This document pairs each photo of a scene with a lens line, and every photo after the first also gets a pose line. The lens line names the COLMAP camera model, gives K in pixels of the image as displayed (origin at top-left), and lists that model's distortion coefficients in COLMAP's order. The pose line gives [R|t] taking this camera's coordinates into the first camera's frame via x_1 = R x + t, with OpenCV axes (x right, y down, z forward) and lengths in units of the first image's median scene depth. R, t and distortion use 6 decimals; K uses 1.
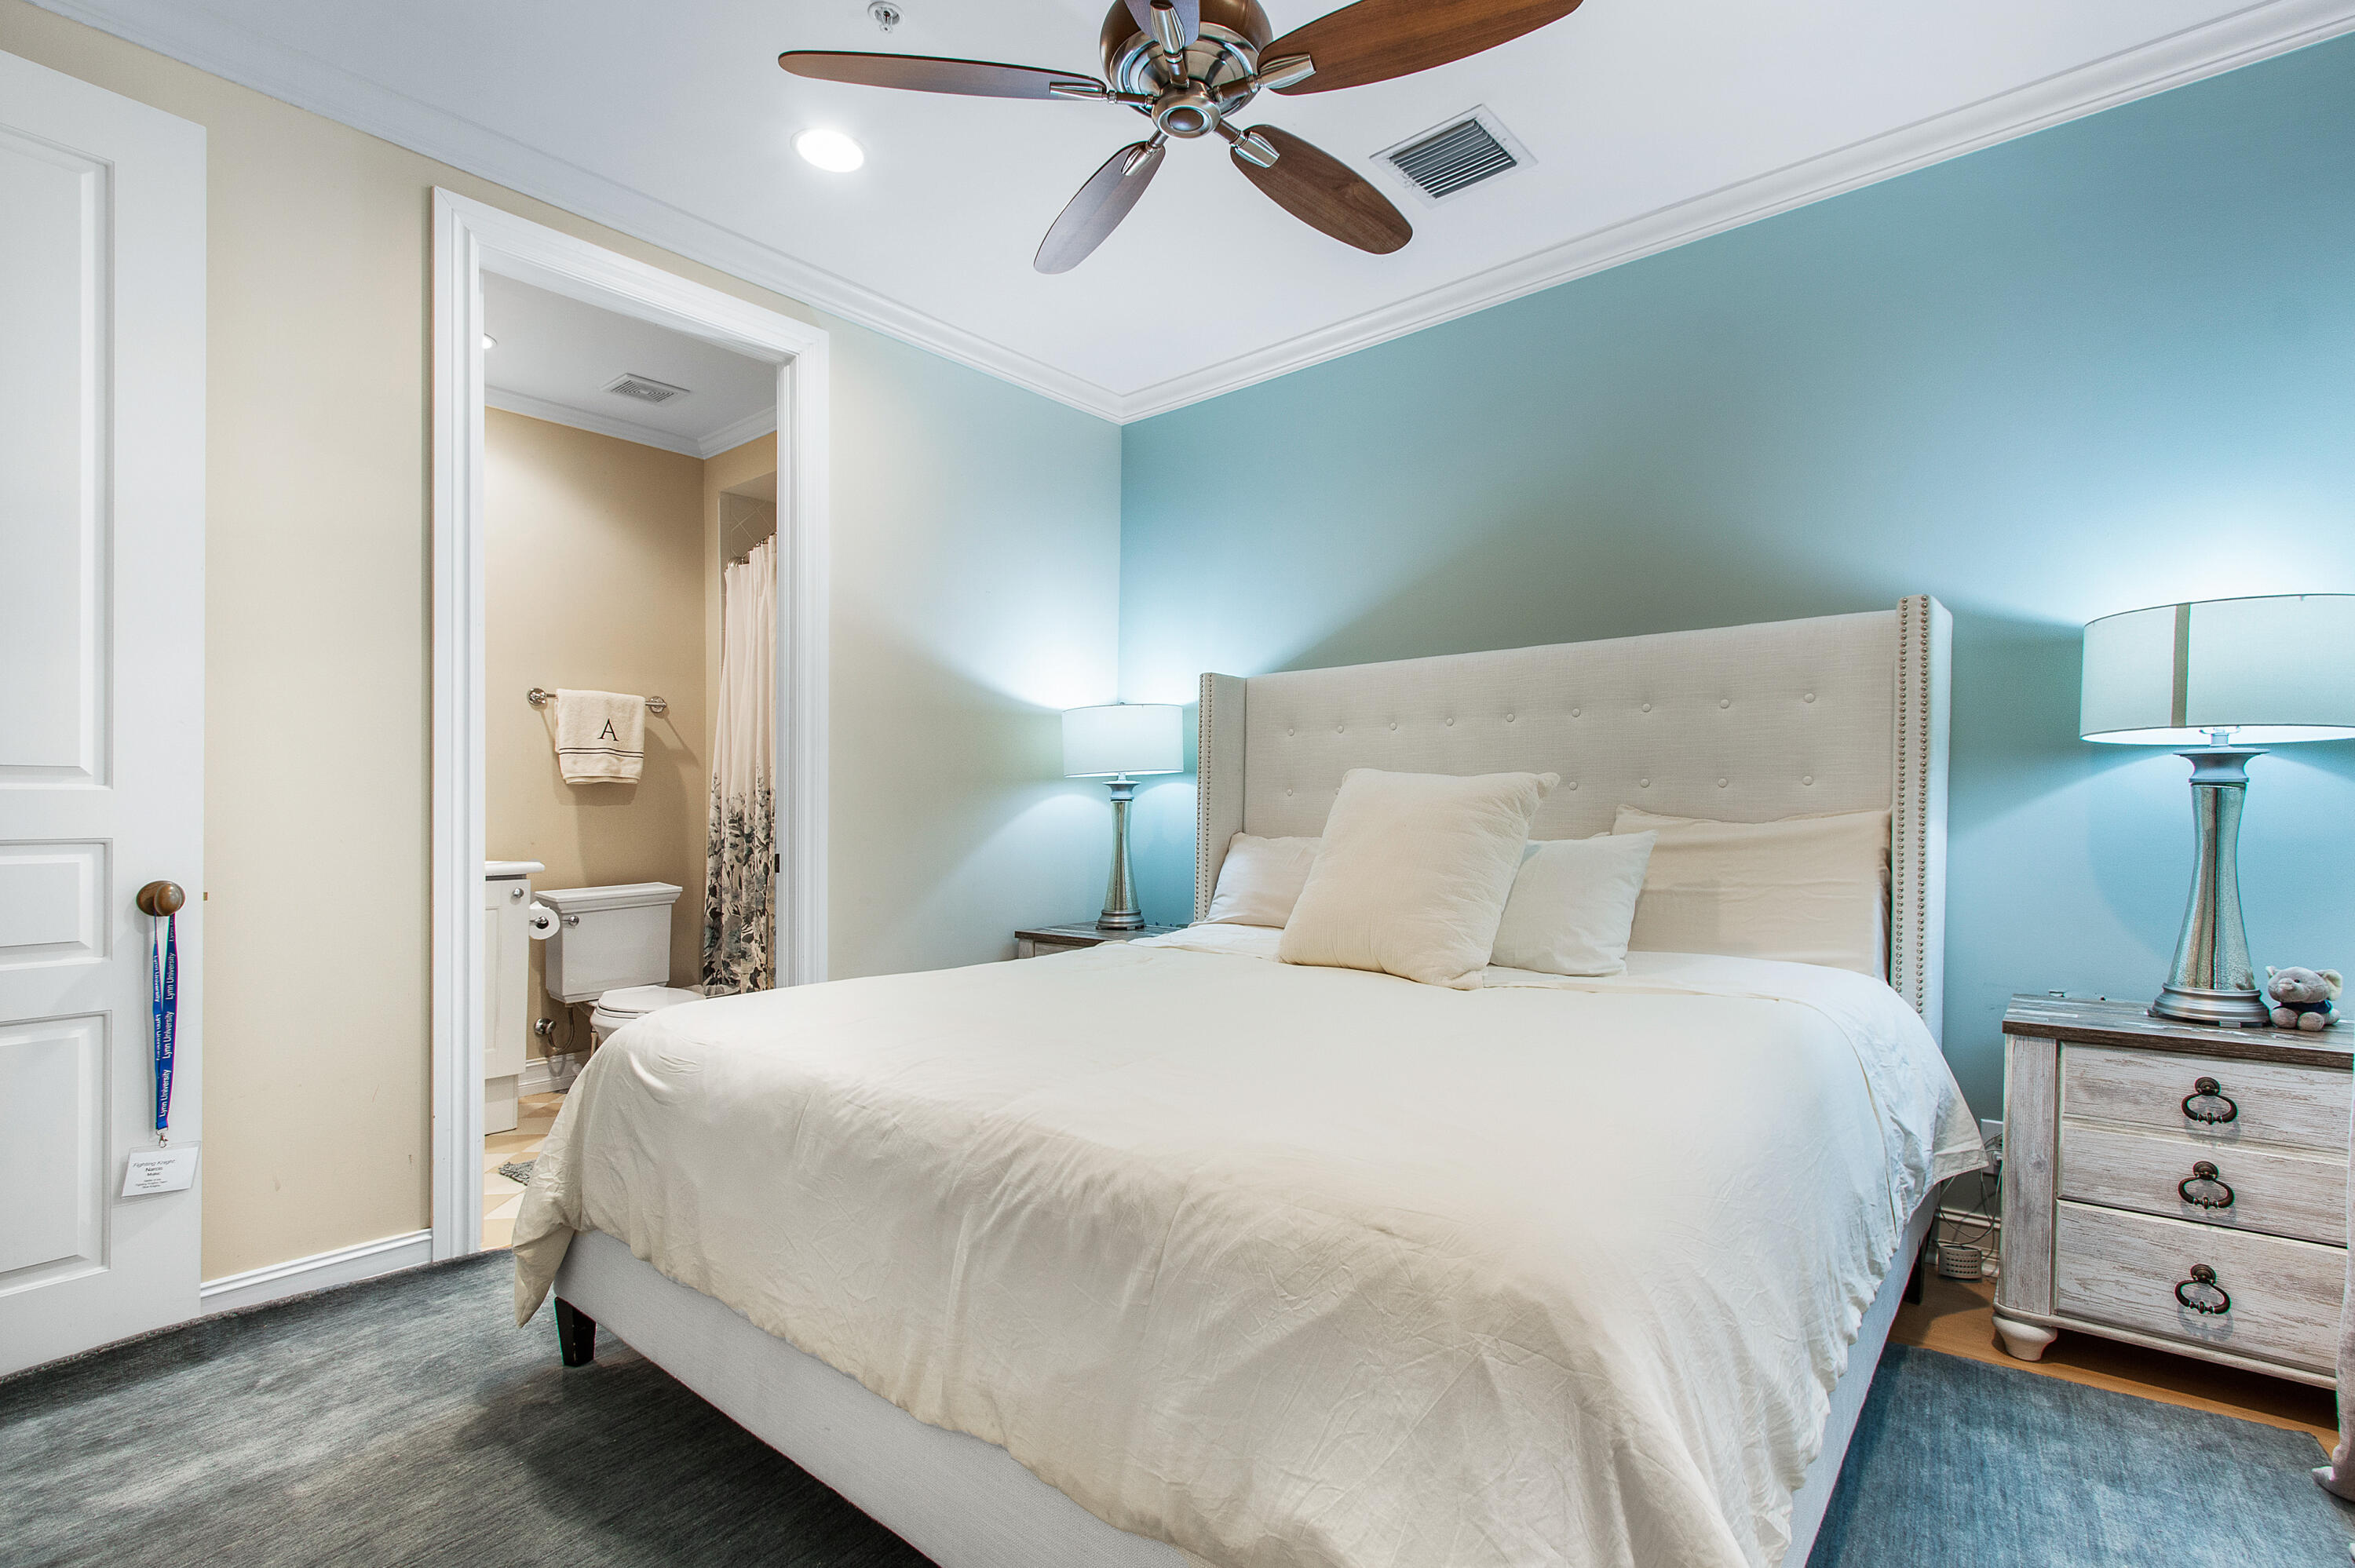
lens RADIAL K [[1078.5, 0, 1191.5], [0, 1078.5, 815.1], [0, 0, 1]] dist [0.012649, -0.000703]
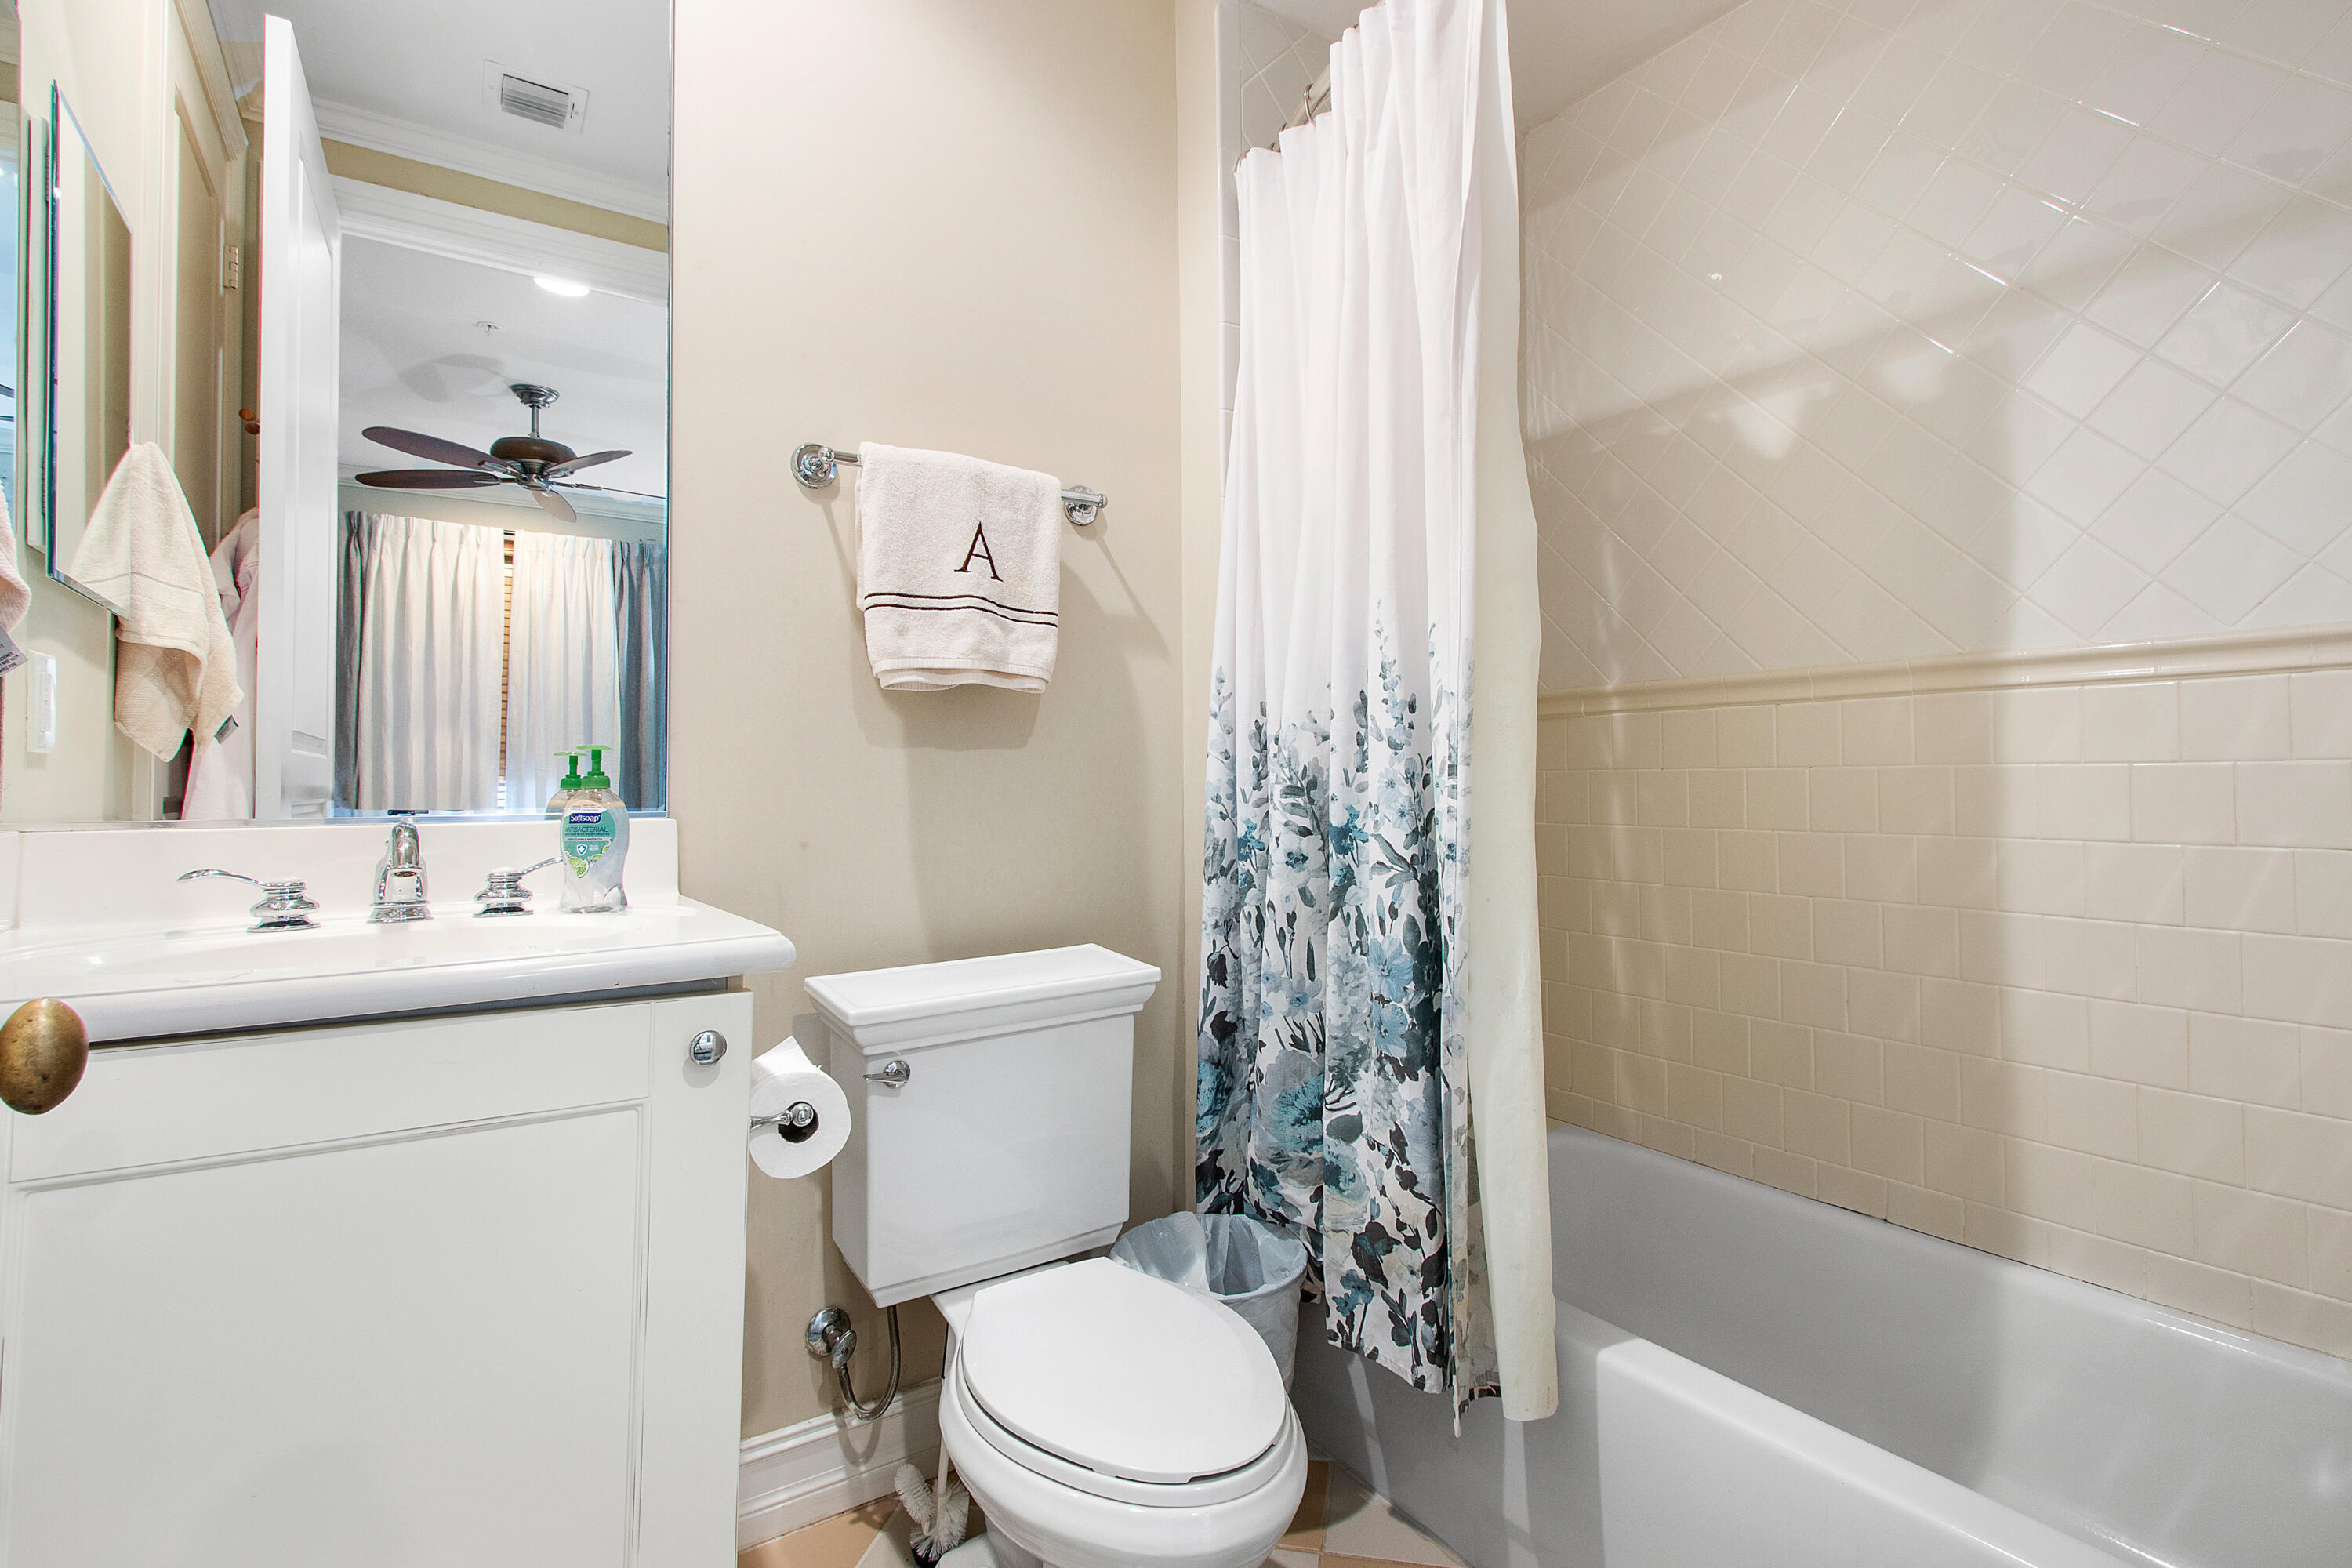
lens RADIAL K [[1120.8, 0, 1205.5], [0, 1120.8, 782.3], [0, 0, 1]] dist [0.000304, 0.005860]
pose [[0.962974, -0.000377, -0.269593, -0.418214], [0.000537, 1.000000, 0.000518, 0.003071], [0.269593, -0.000643, 0.962974, 0.753581]]
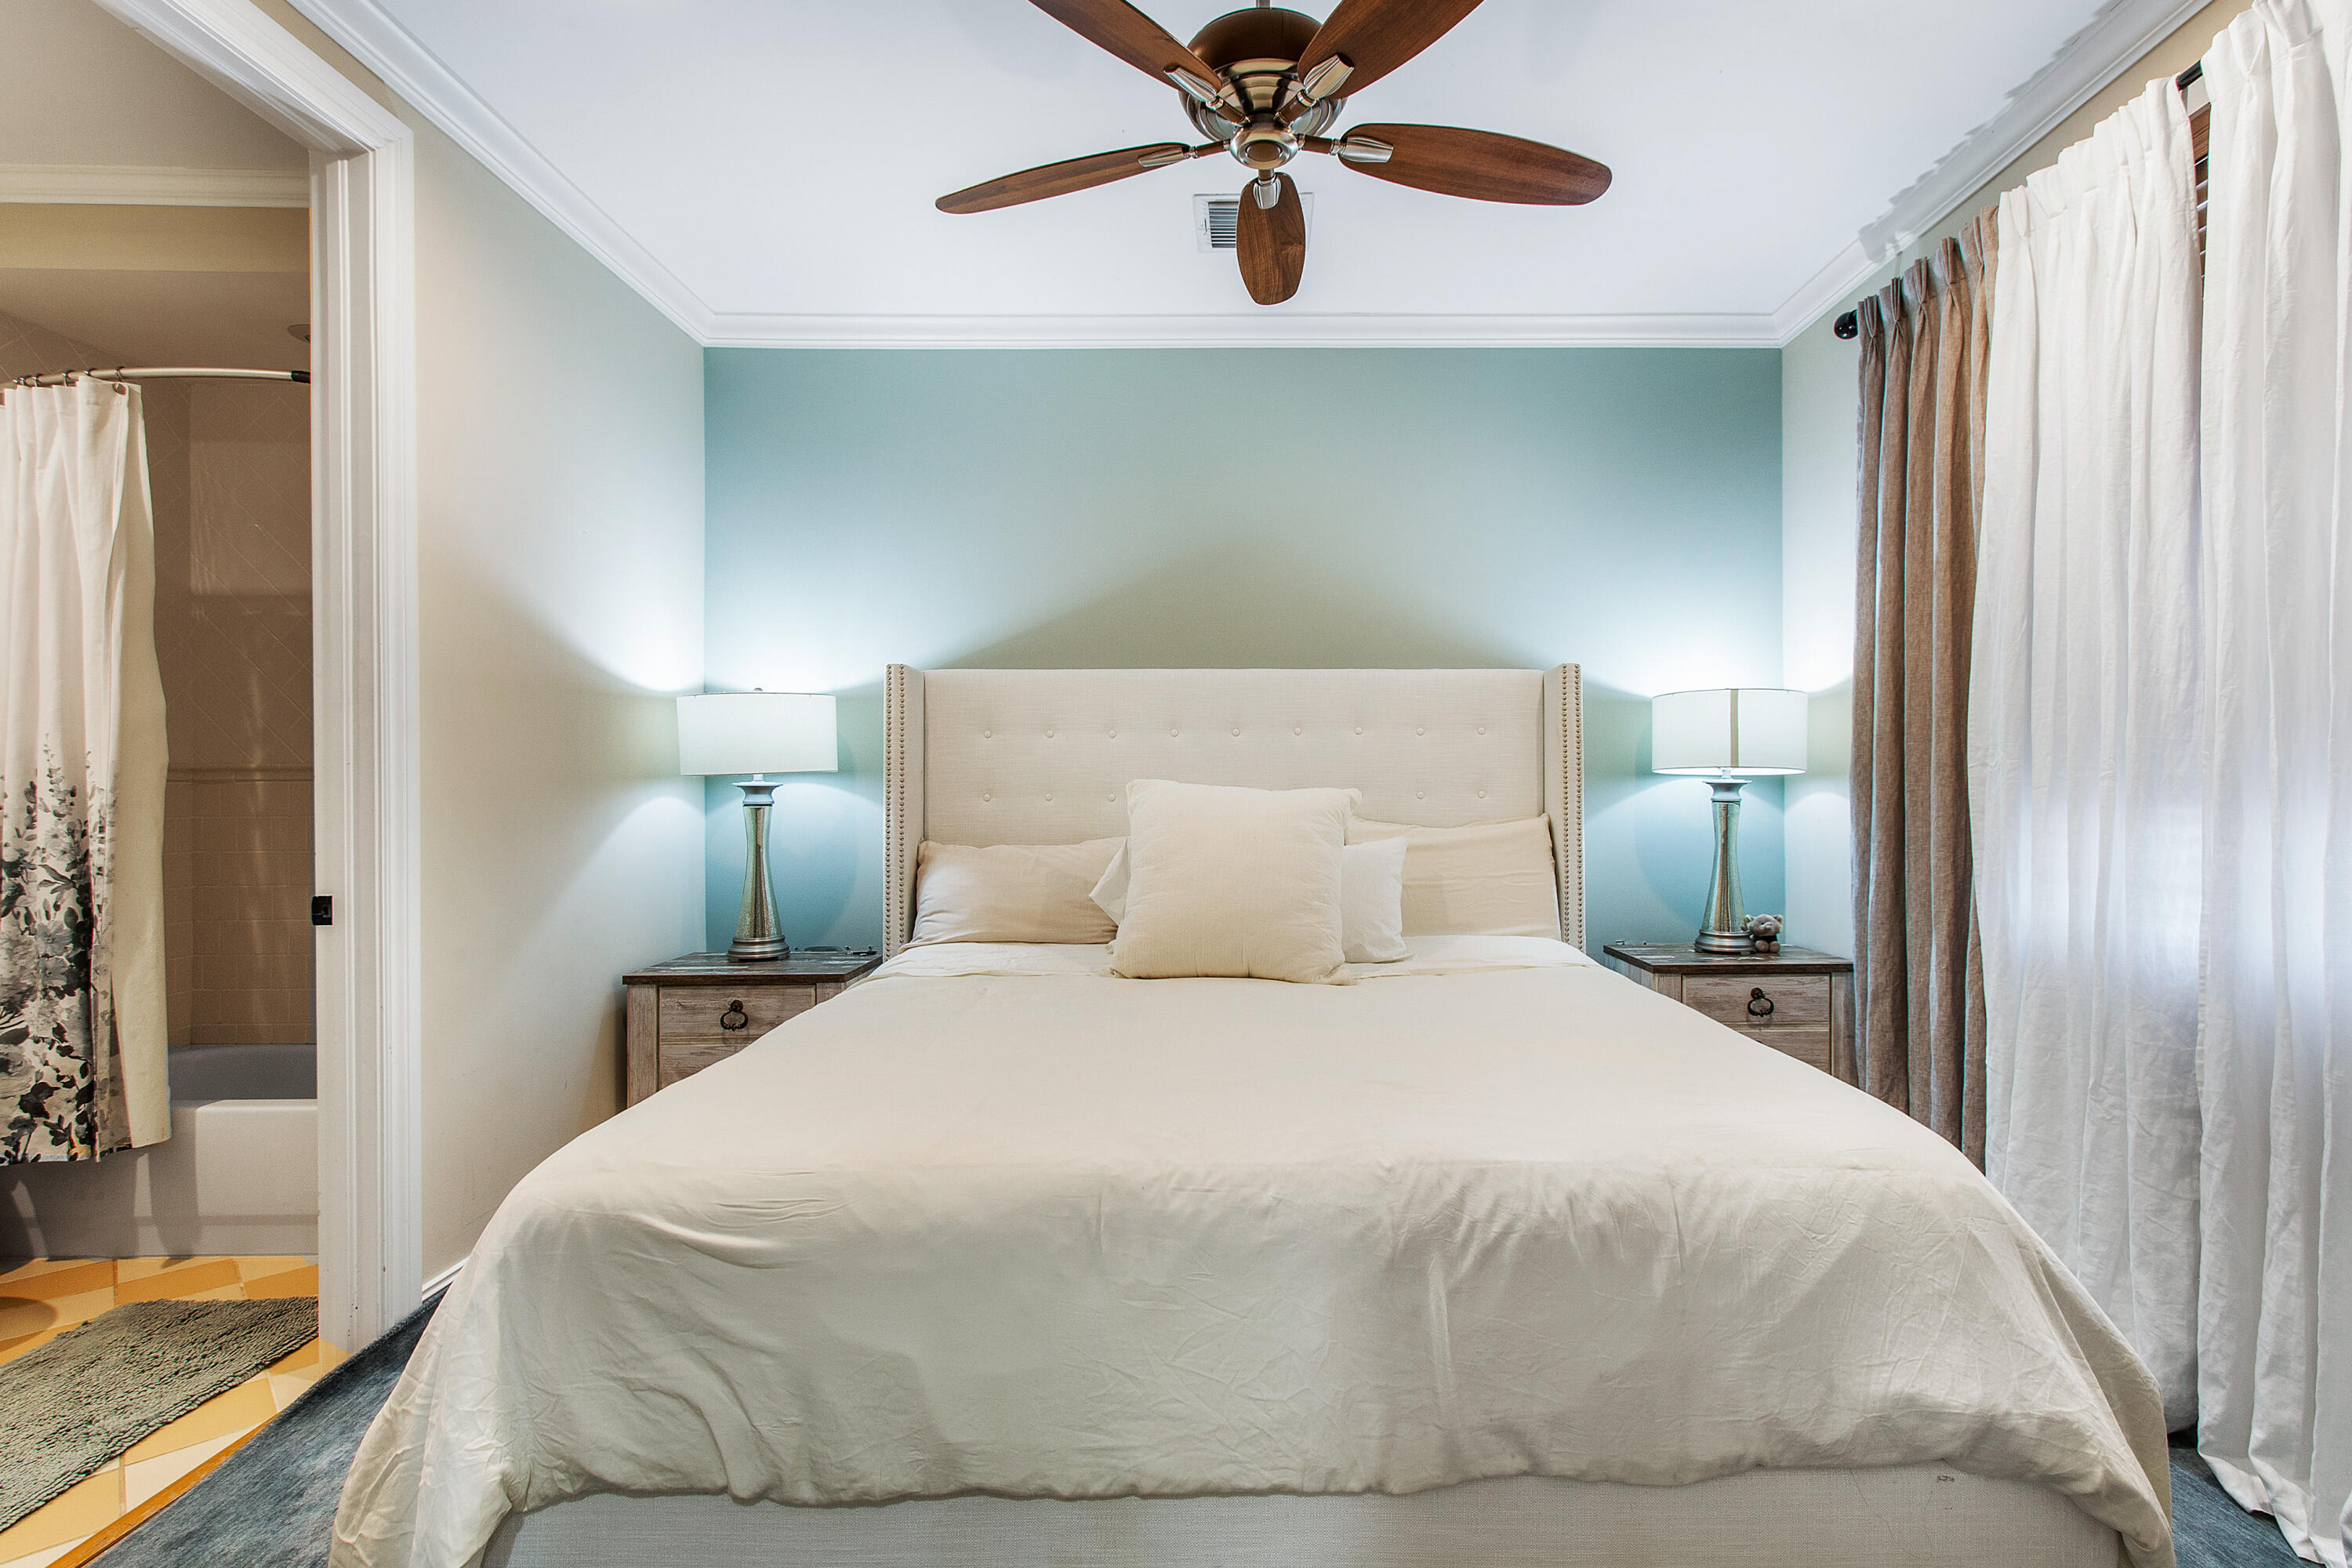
lens RADIAL K [[1120.8, 0, 1205.5], [0, 1120.8, 782.3], [0, 0, 1]] dist [0.000304, 0.005860]
pose [[0.770240, 0.005451, 0.637731, -0.354724], [0.002531, 0.999929, -0.011604, -0.020812], [-0.637749, 0.010552, 0.770172, 0.117060]]
